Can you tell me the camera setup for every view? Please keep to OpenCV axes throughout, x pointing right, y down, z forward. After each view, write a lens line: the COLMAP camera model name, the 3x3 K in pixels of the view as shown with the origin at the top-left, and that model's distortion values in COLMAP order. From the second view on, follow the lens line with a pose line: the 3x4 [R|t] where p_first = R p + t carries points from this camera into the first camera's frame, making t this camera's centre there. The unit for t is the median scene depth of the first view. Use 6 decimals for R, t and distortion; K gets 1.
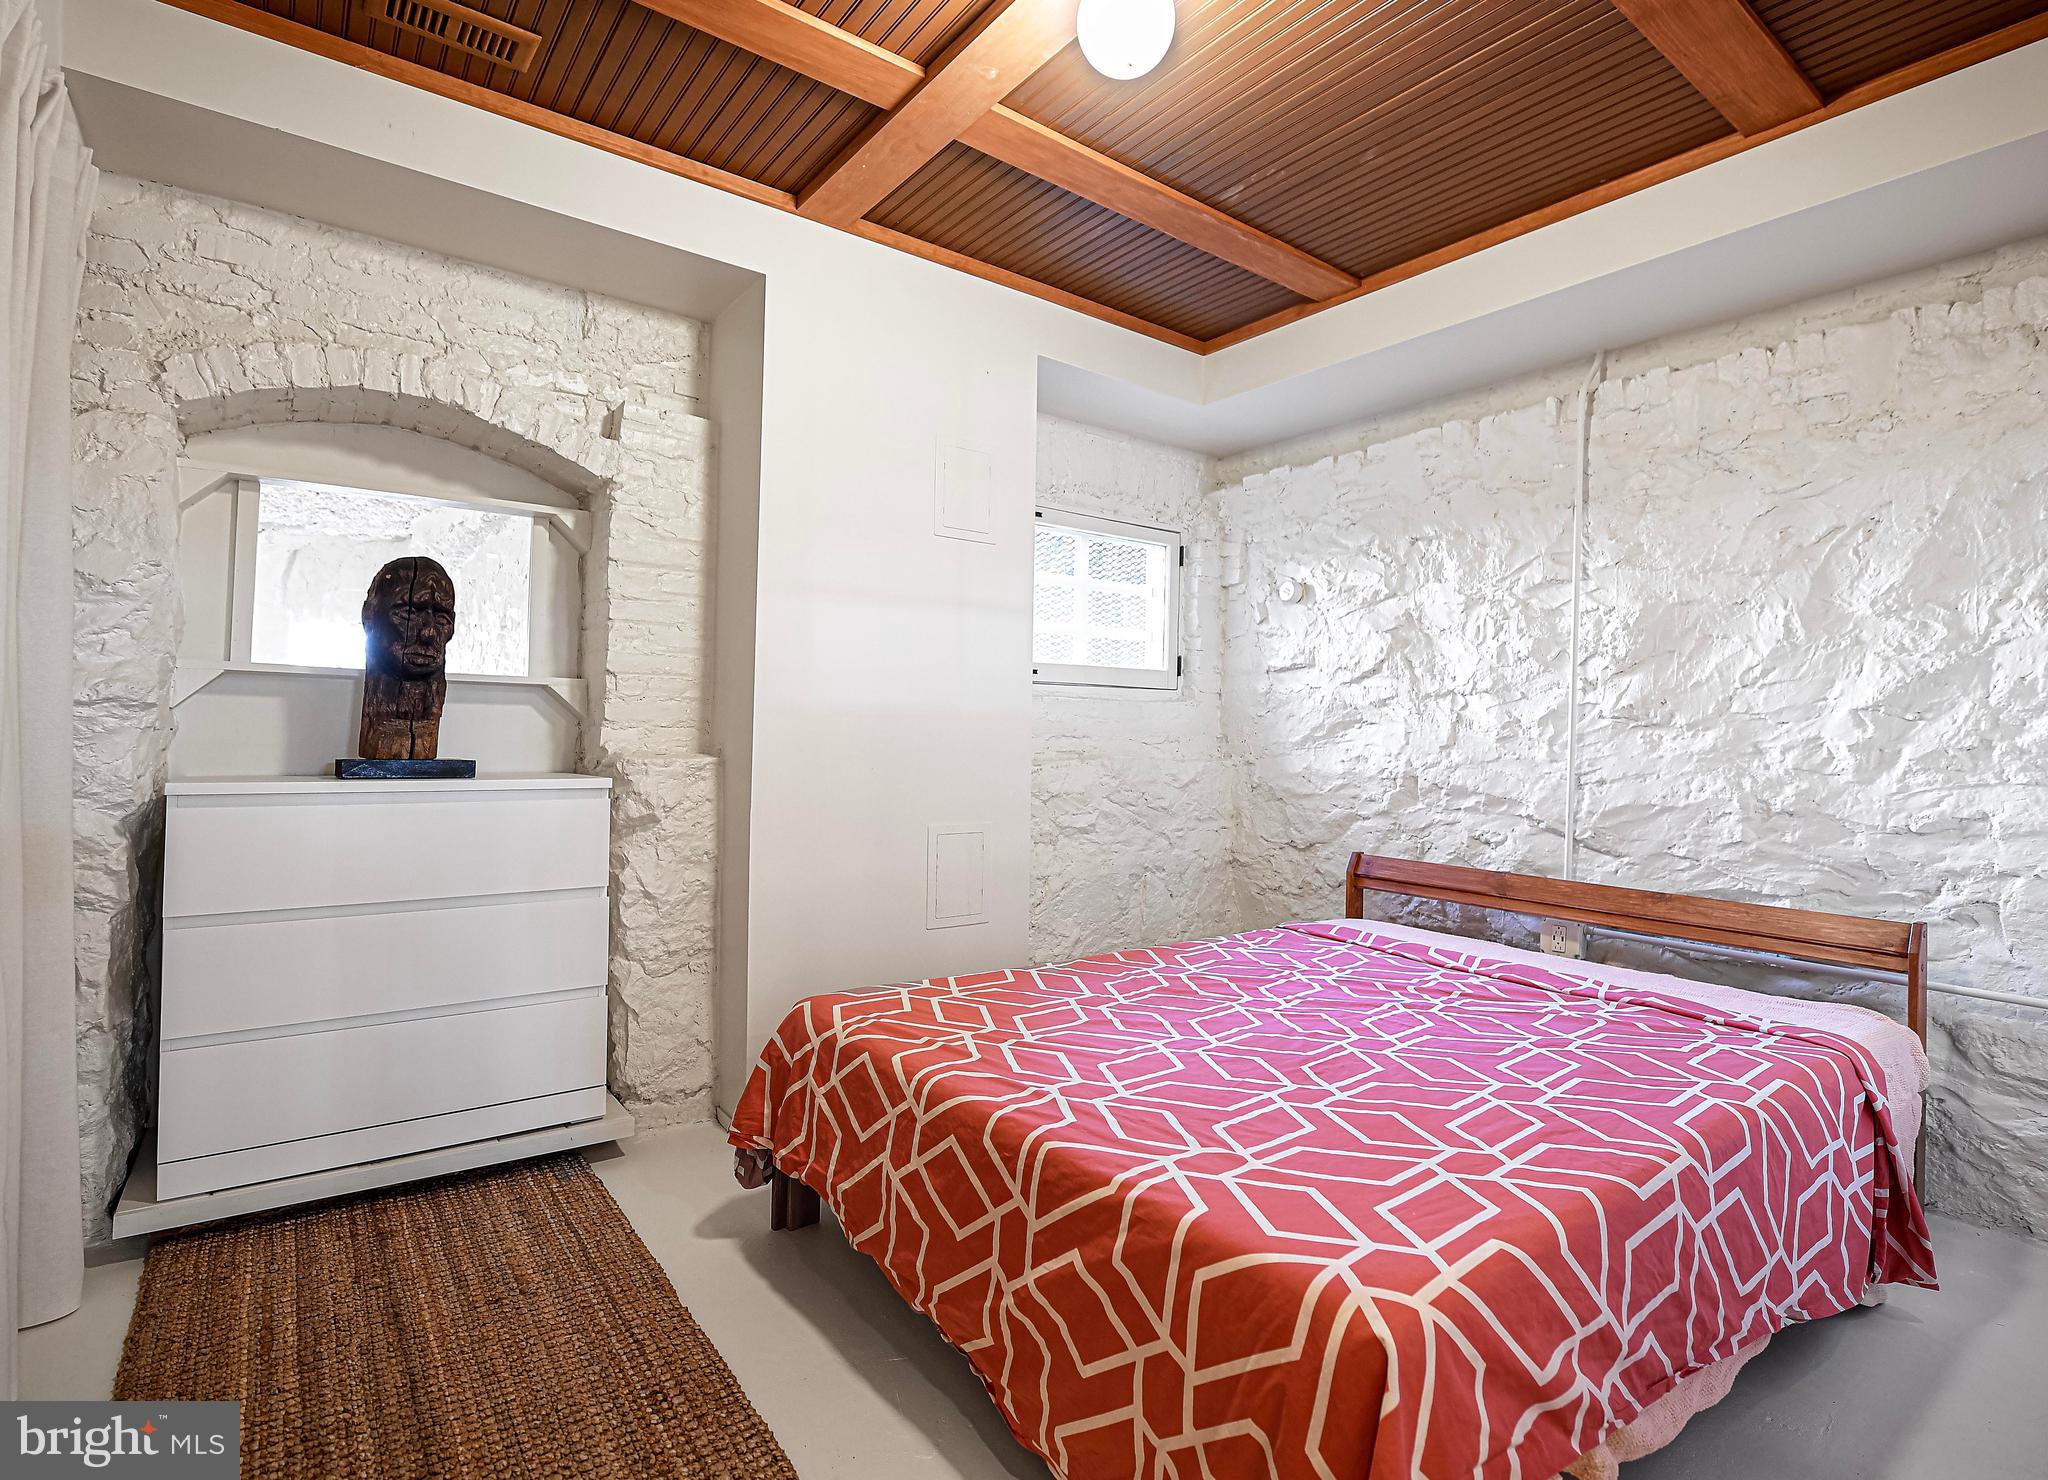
lens RADIAL K [[1004.4, 0, 1040.9], [0, 1004.4, 690.7], [0, 0, 1]] dist [-0.018187, 0.000146]
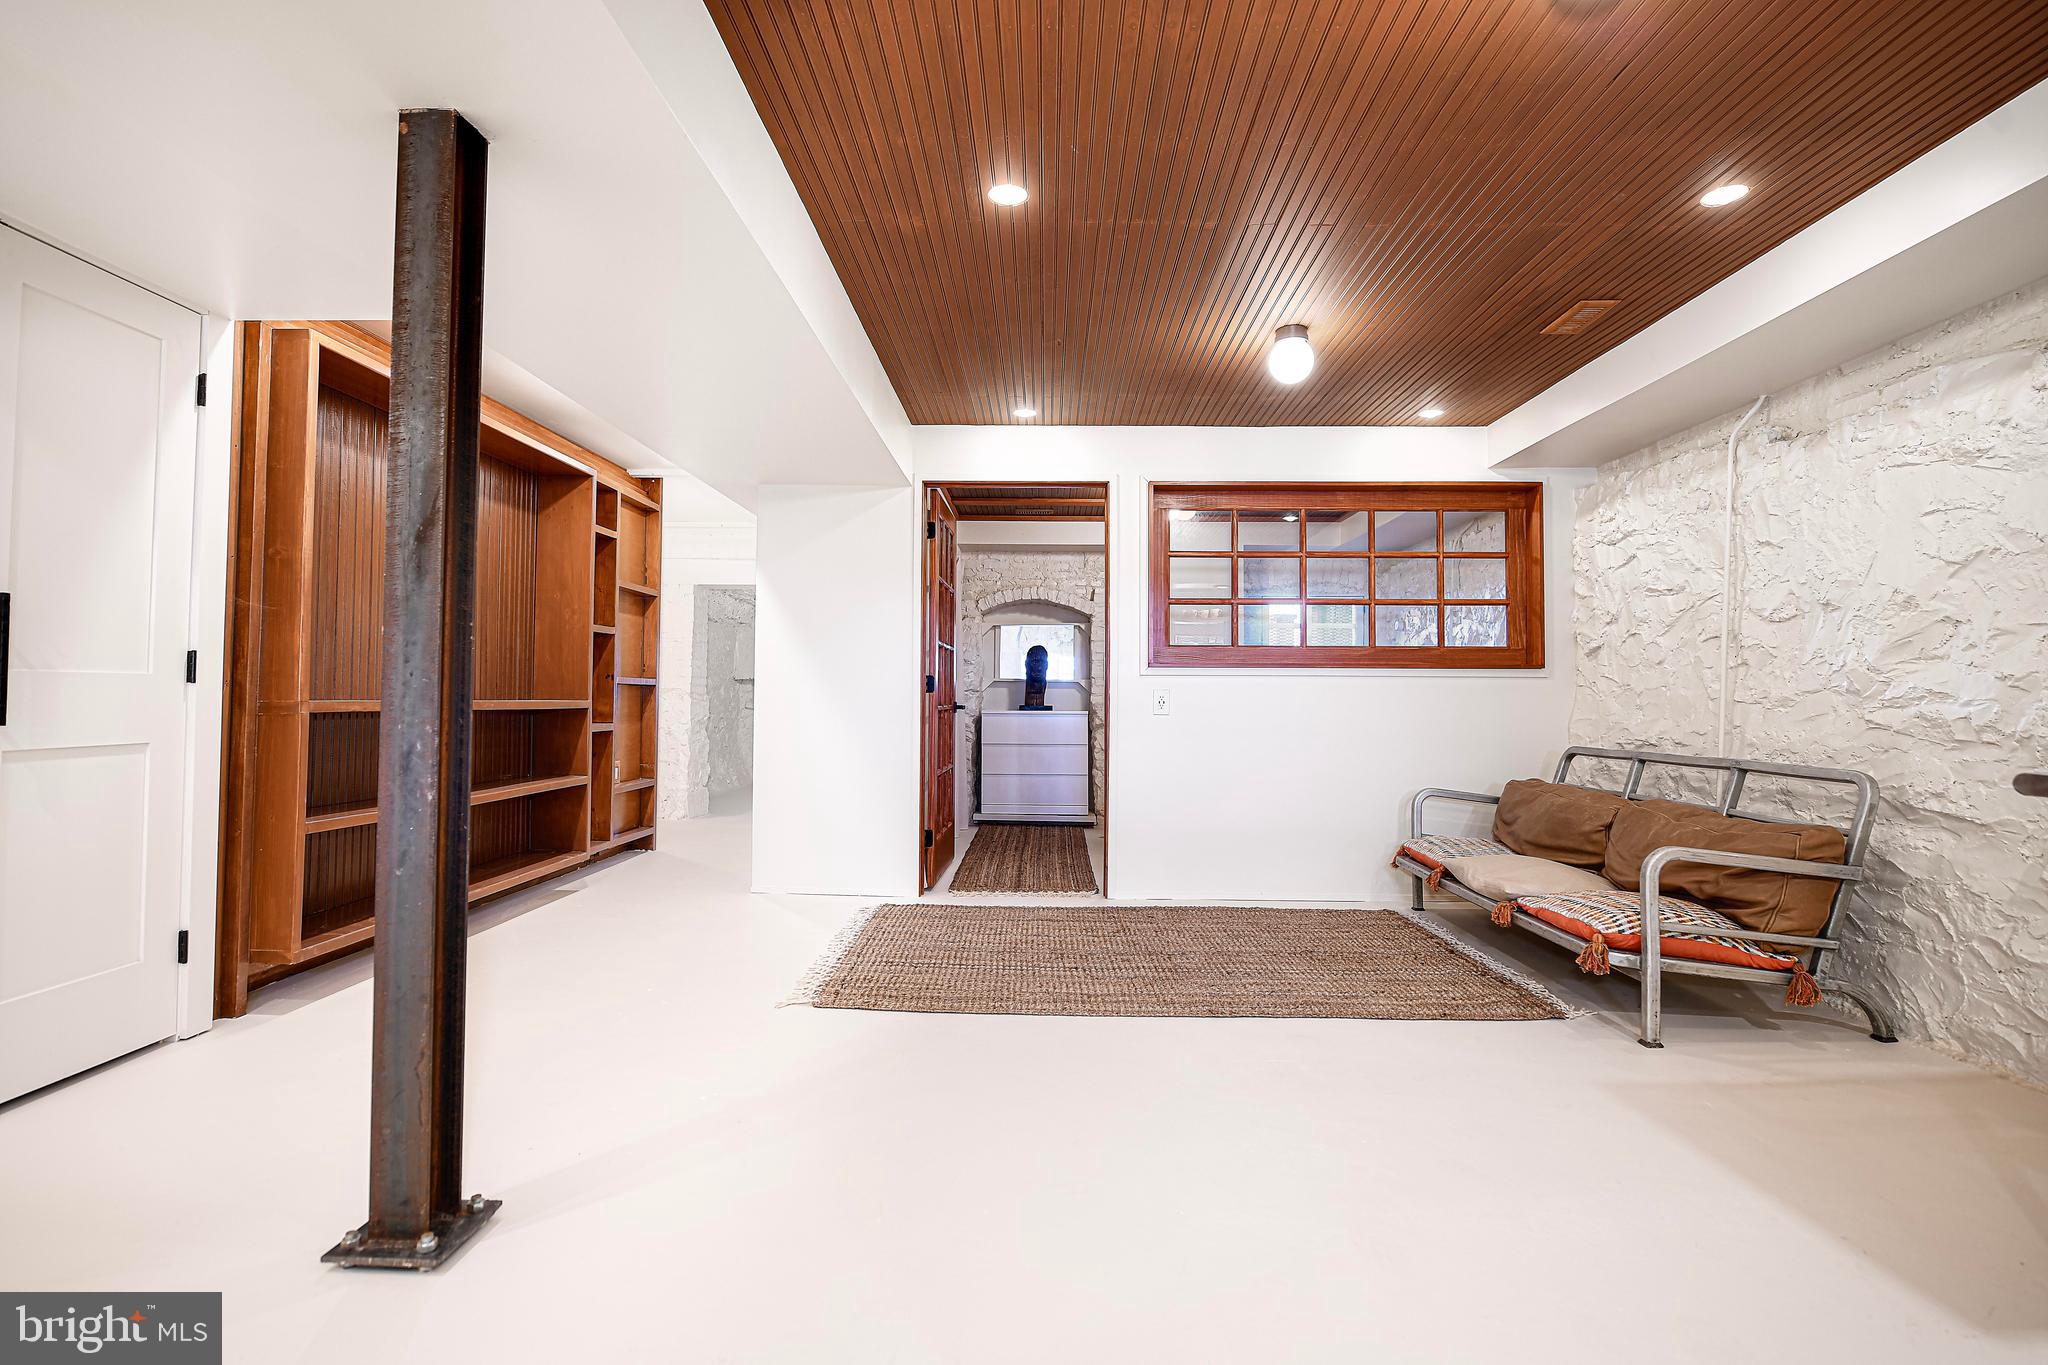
lens RADIAL K [[972.5, 0, 1039.1], [0, 972.5, 671.9], [0, 0, 1]] dist [-0.003834, -0.000304]
pose [[0.790628, -0.030960, -0.611513, 1.389630], [0.020564, 0.999500, -0.024016, 0.035225], [0.611951, 0.006413, 0.790870, -1.600823]]
